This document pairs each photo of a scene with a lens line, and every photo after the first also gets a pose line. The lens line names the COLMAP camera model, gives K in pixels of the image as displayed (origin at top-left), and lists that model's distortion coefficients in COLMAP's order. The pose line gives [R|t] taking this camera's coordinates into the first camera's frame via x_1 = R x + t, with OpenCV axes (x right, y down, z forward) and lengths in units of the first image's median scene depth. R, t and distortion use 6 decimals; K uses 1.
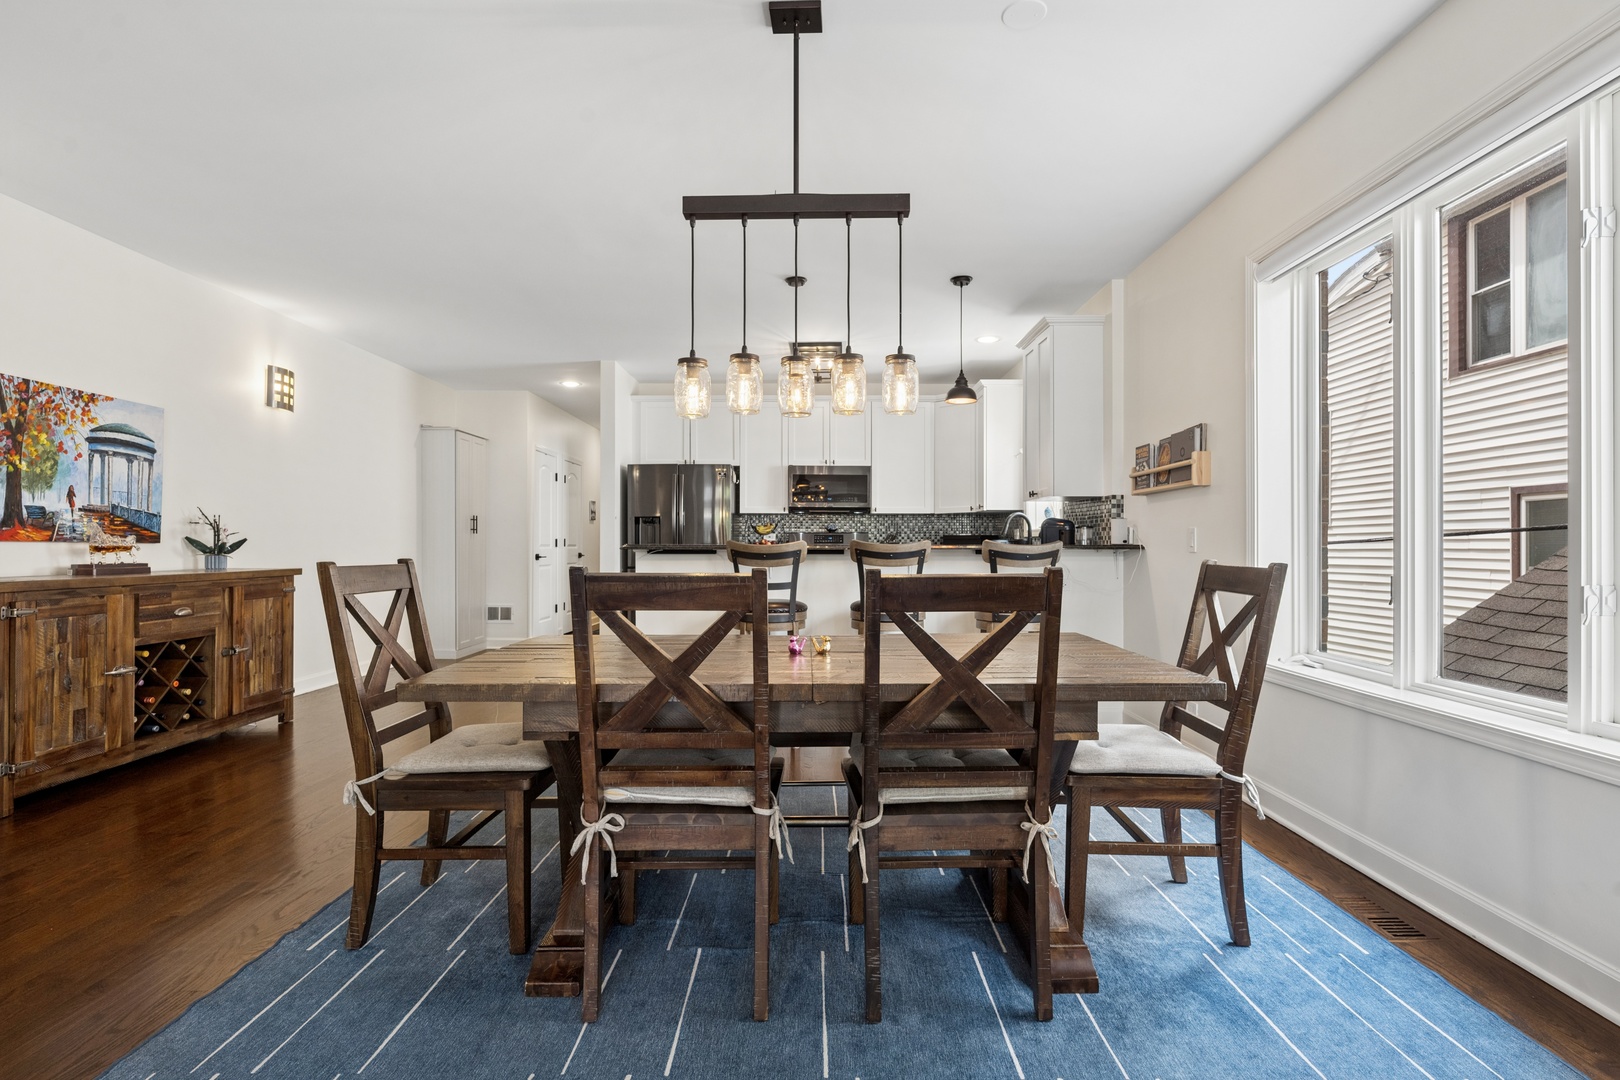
lens RADIAL K [[782.5, 0, 811.7], [0, 782.5, 543.8], [0, 0, 1]] dist [0.000943, 0.000569]
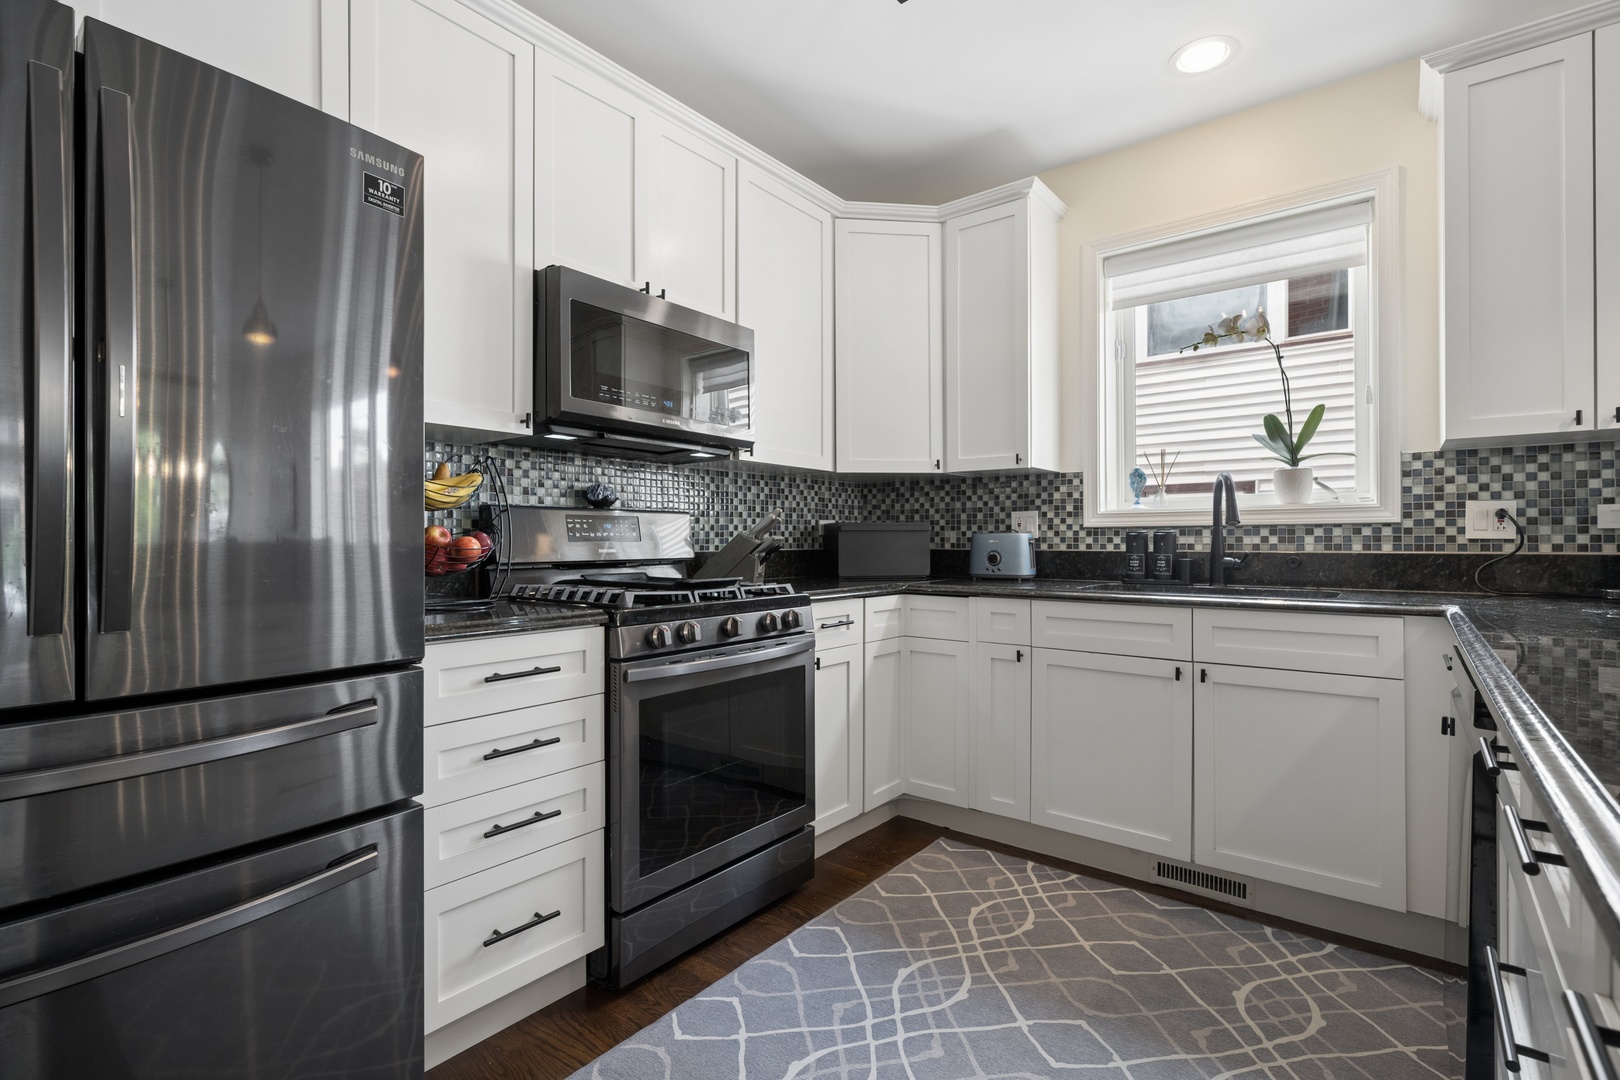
lens RADIAL K [[758.5, 0, 807.5], [0, 758.5, 535.8], [0, 0, 1]] dist [-0.002127, 0.000103]
pose [[0.620899, 0.002919, 0.783885, -0.287504], [0.000962, 0.999989, -0.004486, -0.002186], [-0.783890, 0.003540, 0.620889, 1.157258]]
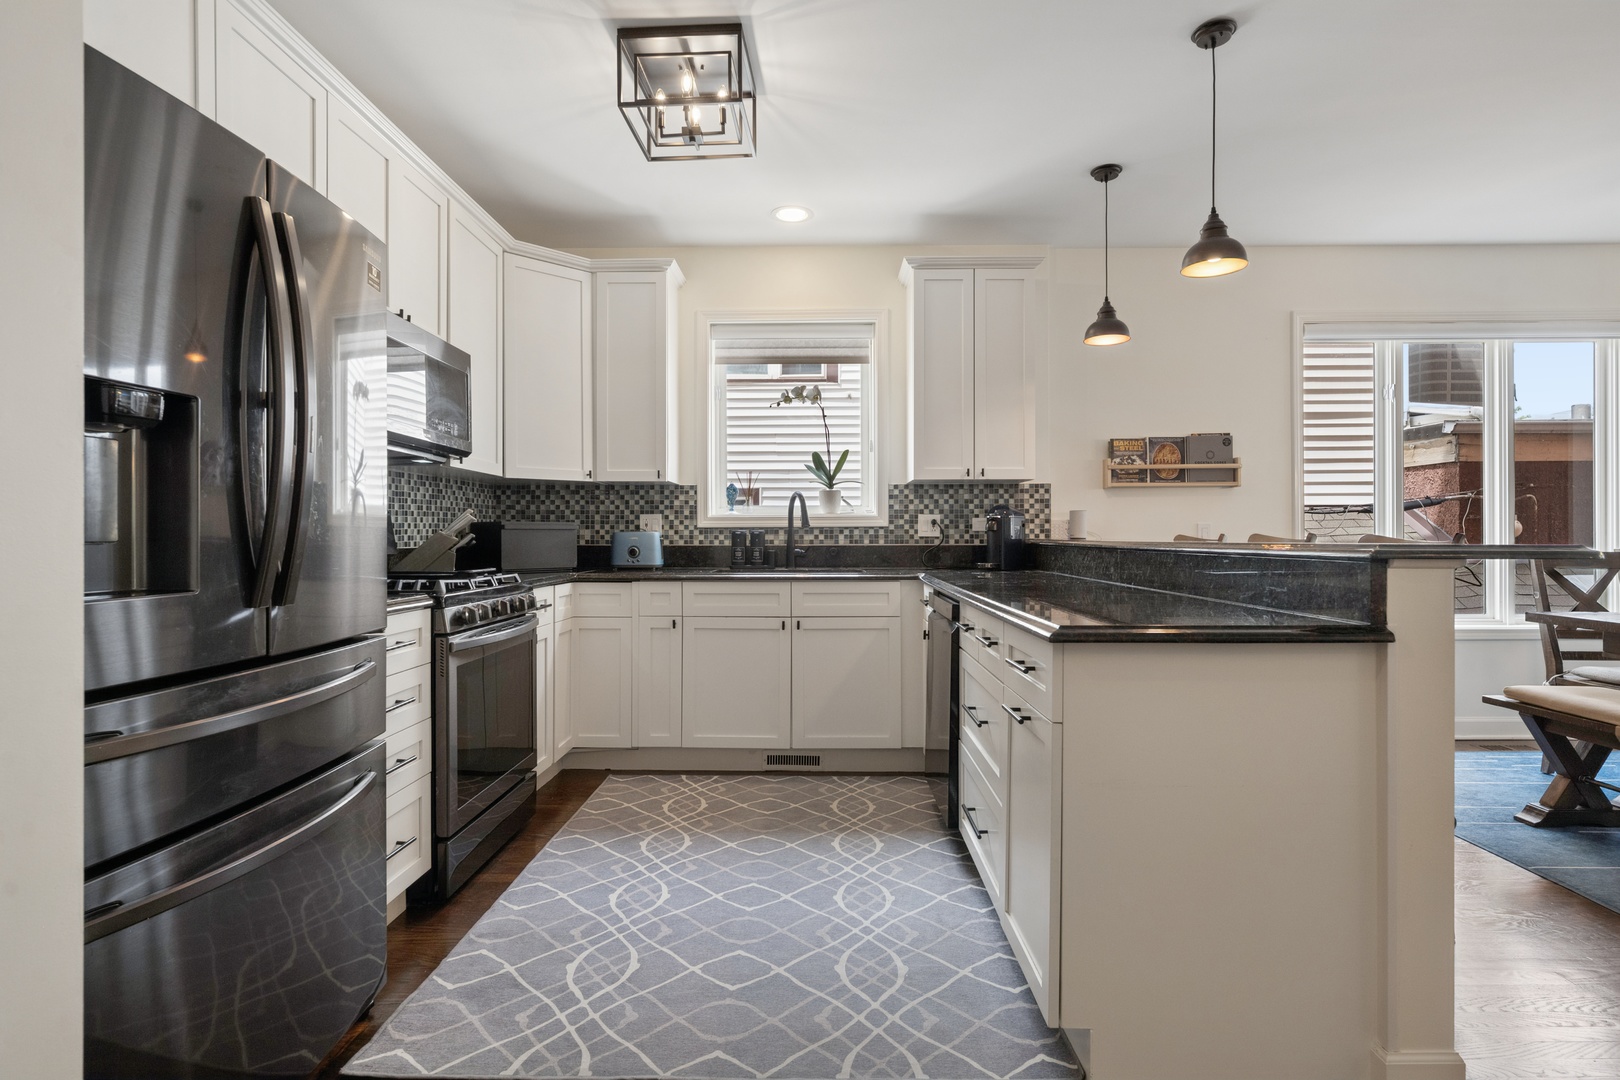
lens RADIAL K [[828.0, 0, 813.9], [0, 828.0, 533.0], [0, 0, 1]] dist [-0.000695, 0.000122]
pose [[0.014652, 0.002717, 0.999889, -0.560254], [0.000237, 0.999996, -0.002721, -0.003390], [-0.999893, 0.000276, 0.014651, 1.230707]]
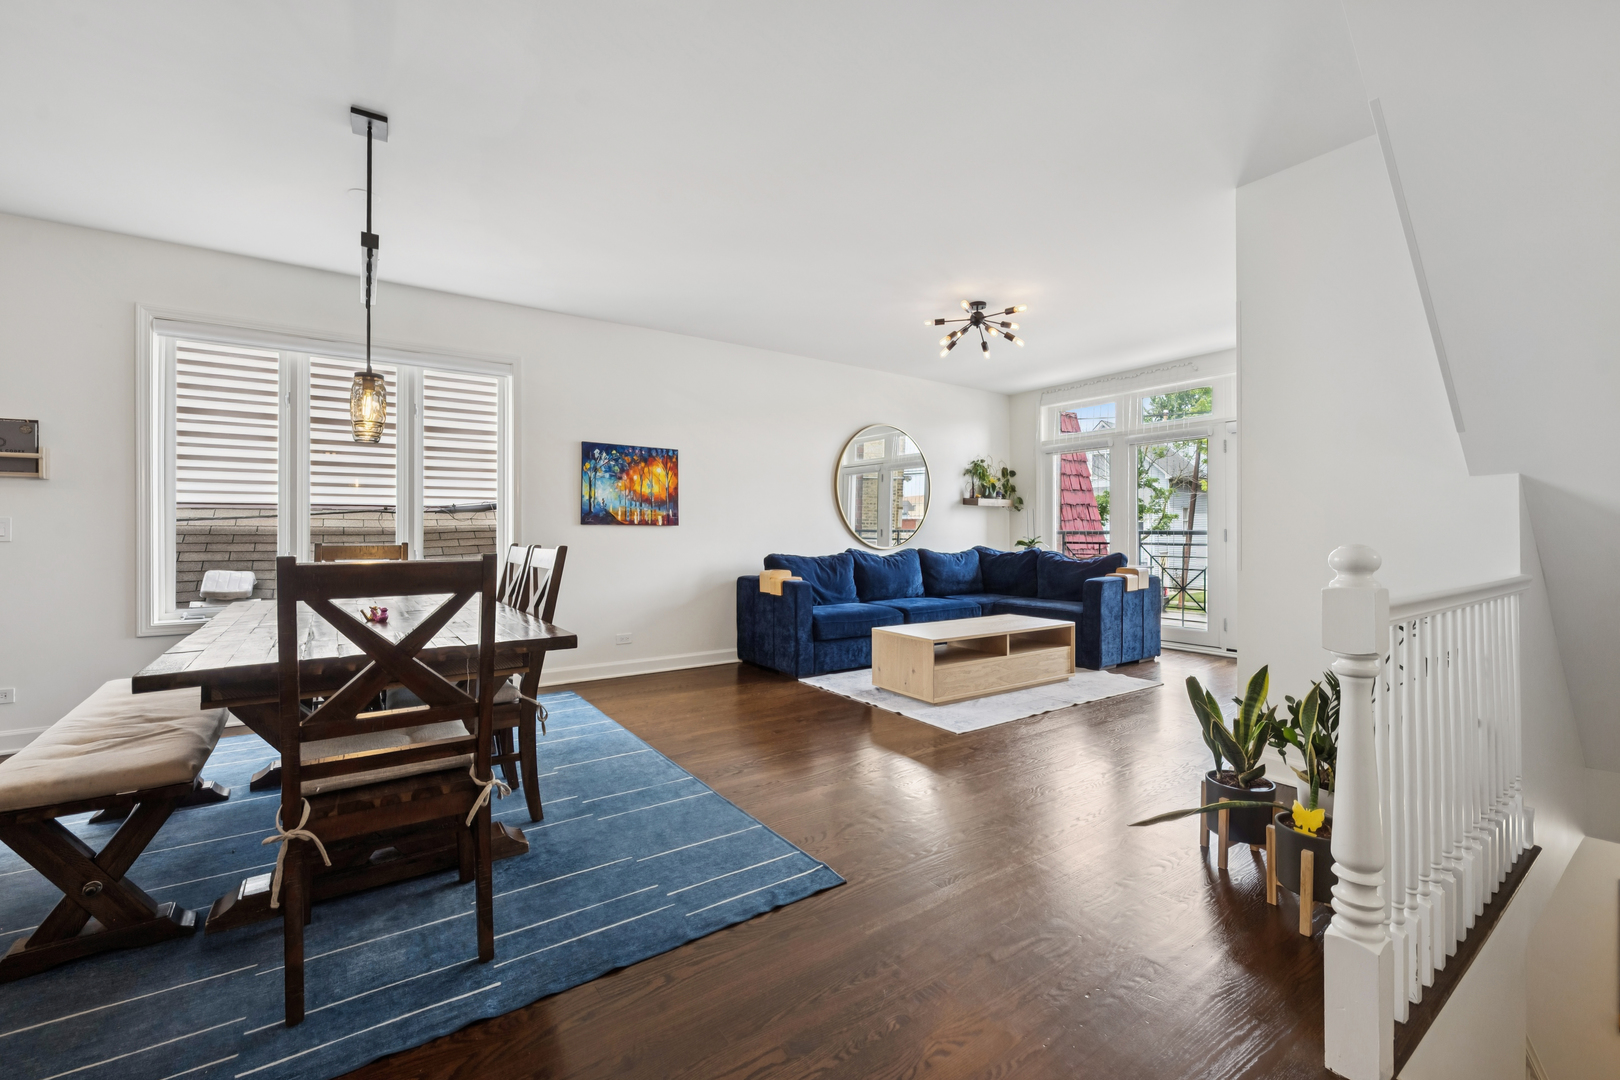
lens RADIAL K [[665.2, 0, 814.4], [0, 665.2, 529.2], [0, 0, 1]] dist [-0.011296, -0.000061]
pose [[-0.578575, 0.003799, 0.815620, -0.647066], [-0.000755, 0.999986, -0.005193, -0.001296], [-0.815629, -0.003621, -0.578565, 0.506147]]
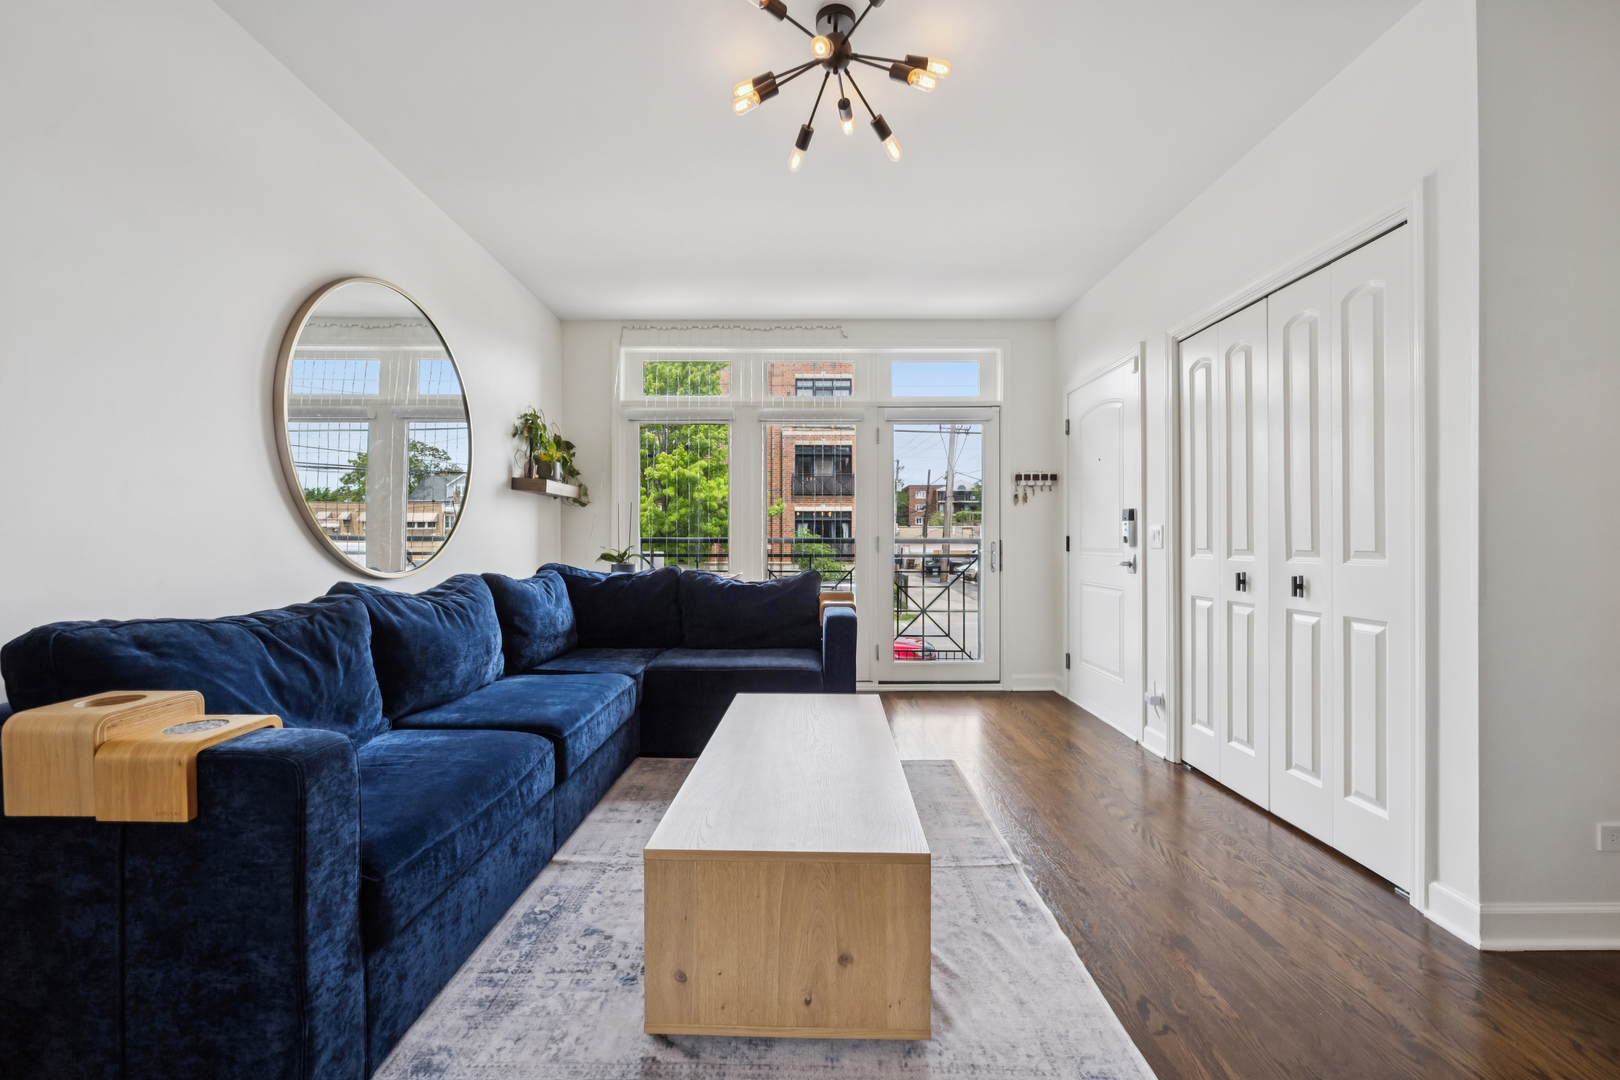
lens RADIAL K [[650.1, 0, 801.7], [0, 650.1, 537.0], [0, 0, 1]] dist [-0.000611, -0.000025]
pose [[-0.999992, -0.000801, 0.003975, 0.021881], [-0.000832, 0.999969, -0.007830, 0.000746], [-0.003968, -0.007834, -0.999961, 0.167887]]
